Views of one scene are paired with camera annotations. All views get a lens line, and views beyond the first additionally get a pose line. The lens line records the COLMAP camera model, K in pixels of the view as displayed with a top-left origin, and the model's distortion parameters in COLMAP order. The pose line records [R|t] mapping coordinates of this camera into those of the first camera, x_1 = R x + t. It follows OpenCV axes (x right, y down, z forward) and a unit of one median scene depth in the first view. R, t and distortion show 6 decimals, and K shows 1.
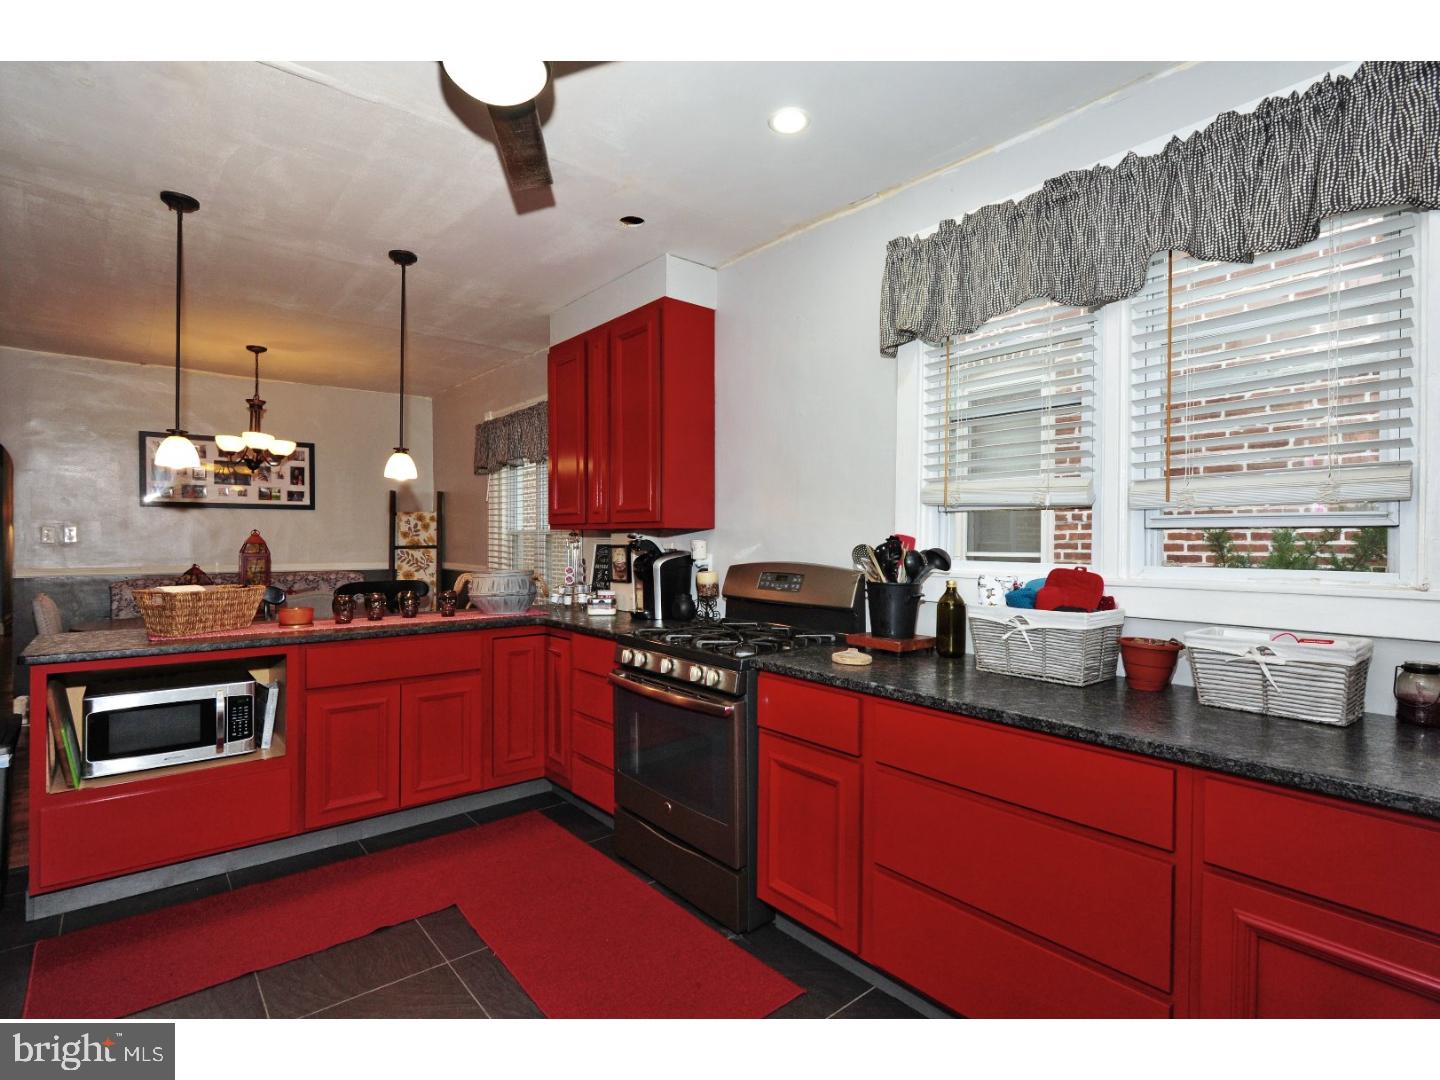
lens RADIAL K [[700.4, 0, 723.6], [0, 700.4, 544.5], [0, 0, 1]] dist [-0.001547, -0.003063]
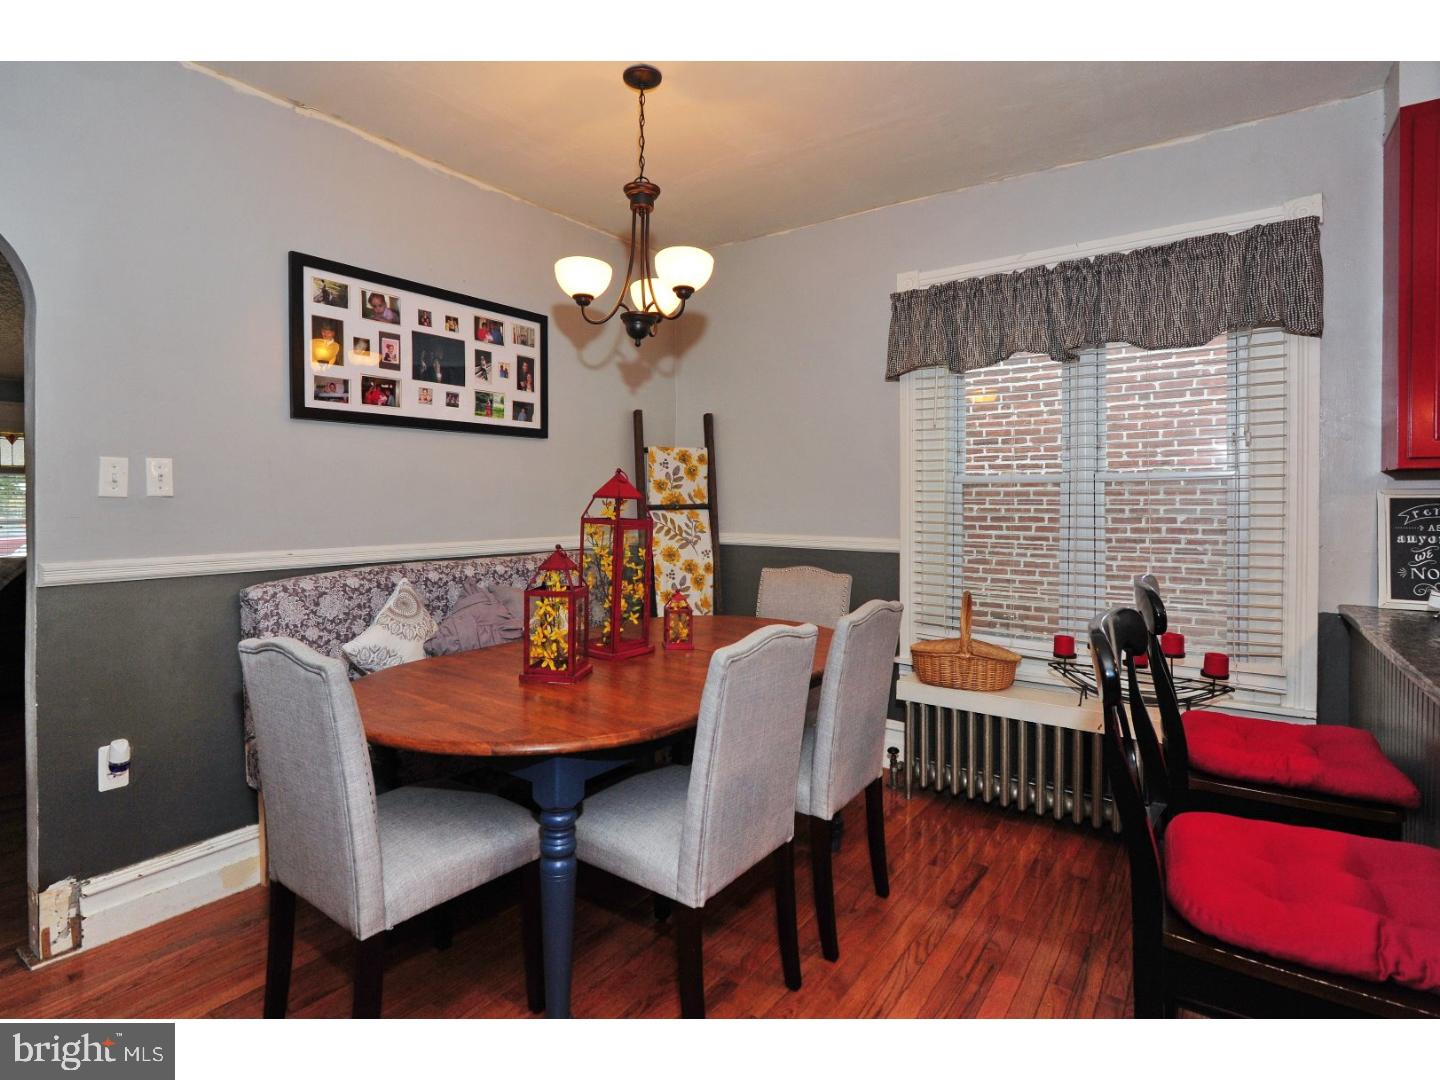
lens RADIAL K [[700.4, 0, 686.2], [0, 700.4, 495.6], [0, 0, 1]] dist [-0.001547, -0.003063]
pose [[0.969559, -0.000502, 0.244856, -0.629411], [0.002827, 0.999954, -0.009144, -0.000357], [-0.244840, 0.009558, 0.969516, 0.462742]]
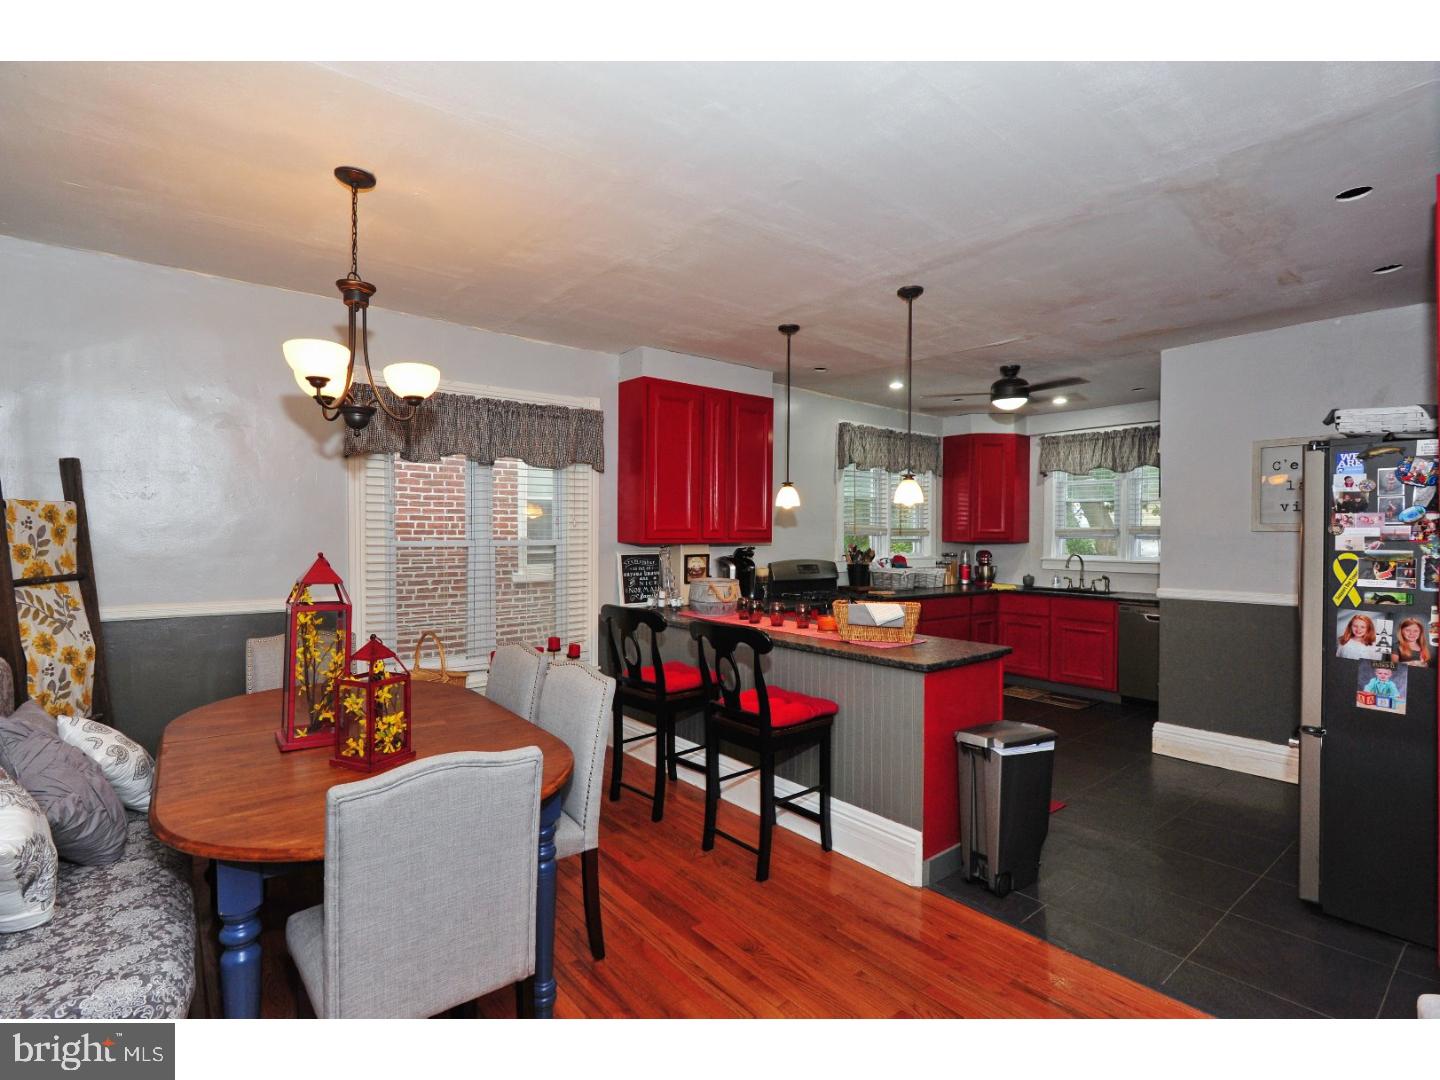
lens RADIAL K [[700.4, 0, 710.3], [0, 700.4, 543.7], [0, 0, 1]] dist [-0.001547, -0.003063]
pose [[0.030076, -0.019588, 0.999356, -0.950309], [0.002689, 0.999806, 0.019516, -0.029384], [-0.999544, 0.002100, 0.030123, 0.612005]]
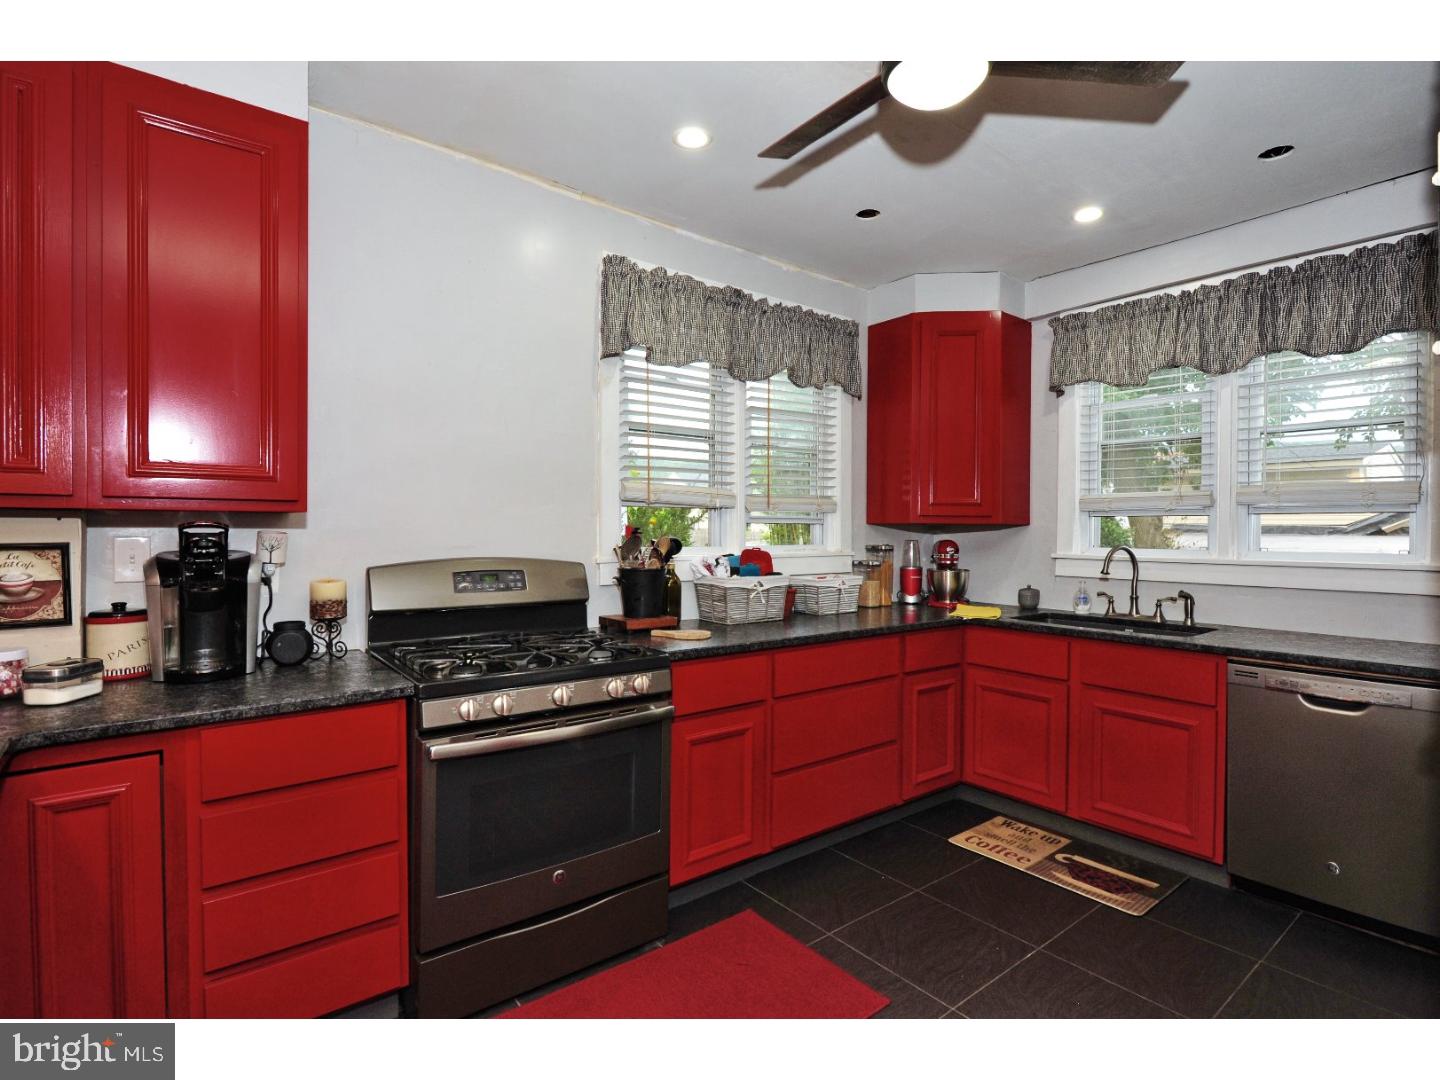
lens RADIAL K [[700.4, 0, 729.0], [0, 700.4, 536.3], [0, 0, 1]] dist [-0.001547, -0.003063]
pose [[0.043901, -0.013013, 0.998951, -0.369479], [0.002890, 0.999913, 0.012898, -0.005058], [-0.999032, 0.002321, 0.043935, 0.342310]]
